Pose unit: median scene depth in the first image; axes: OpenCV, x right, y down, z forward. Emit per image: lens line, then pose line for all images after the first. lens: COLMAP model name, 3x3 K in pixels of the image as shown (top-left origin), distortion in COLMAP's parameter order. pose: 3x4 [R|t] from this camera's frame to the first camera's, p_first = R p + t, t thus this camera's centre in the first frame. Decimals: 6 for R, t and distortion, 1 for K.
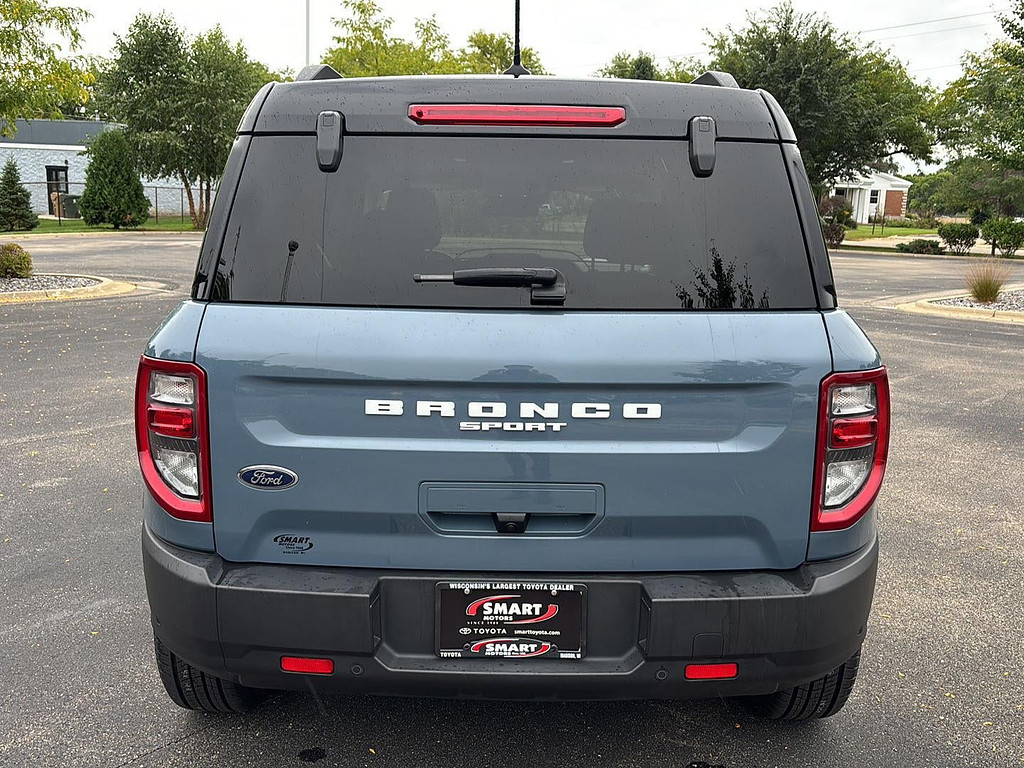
lens RADIAL K [[964.4, 0, 514.7], [0, 964.4, 395.9], [0, 0, 1]] dist [0.012613, 0.023191]
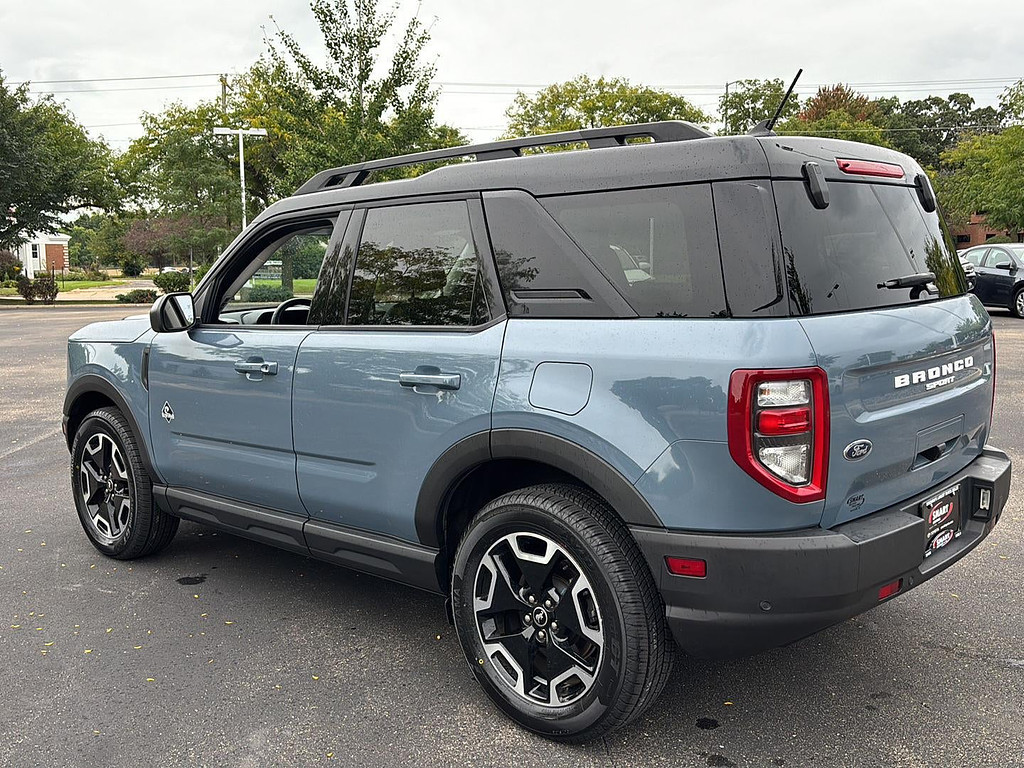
lens RADIAL K [[961.8, 0, 506.2], [0, 961.8, 368.3], [0, 0, 1]] dist [0.158428, -0.349873]
pose [[0.685321, -0.118285, 0.718571, -0.388311], [0.177062, 0.984176, -0.006862, -0.024449], [-0.706388, 0.131934, 0.695420, 0.116192]]
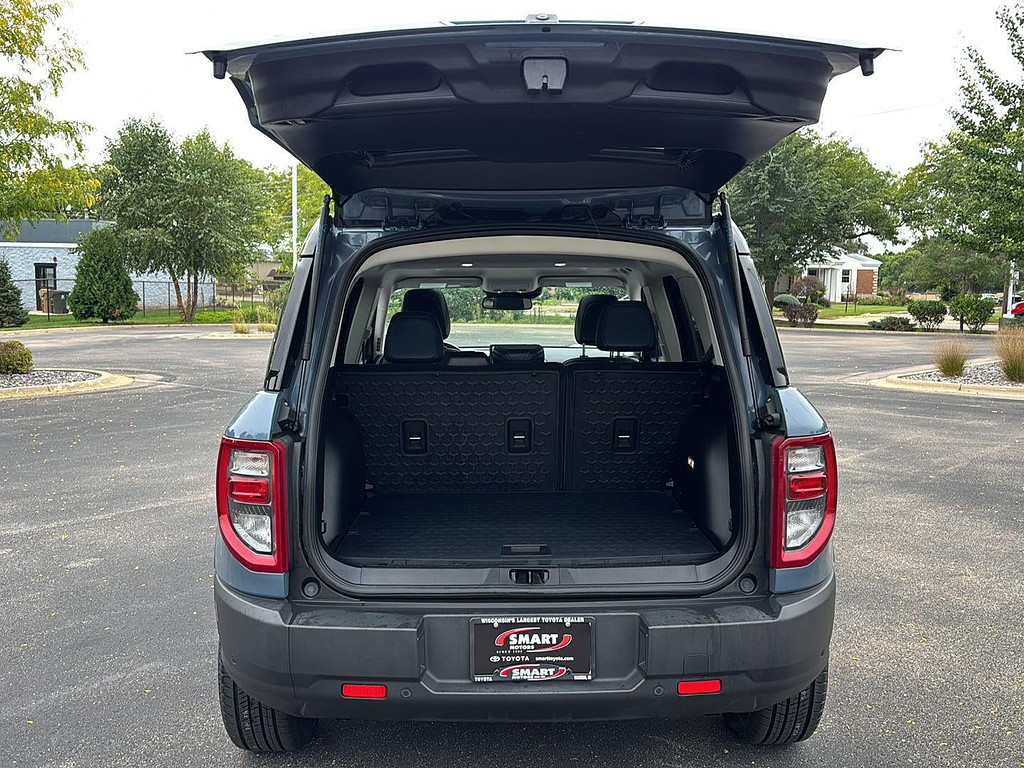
lens RADIAL K [[964.4, 0, 514.7], [0, 964.4, 395.9], [0, 0, 1]] dist [0.012613, 0.023191]
pose [[0.999582, -0.022289, 0.018387, -0.011648], [0.023791, 0.996012, -0.085987, 0.005780], [-0.016397, 0.086388, 0.996127, -0.064743]]
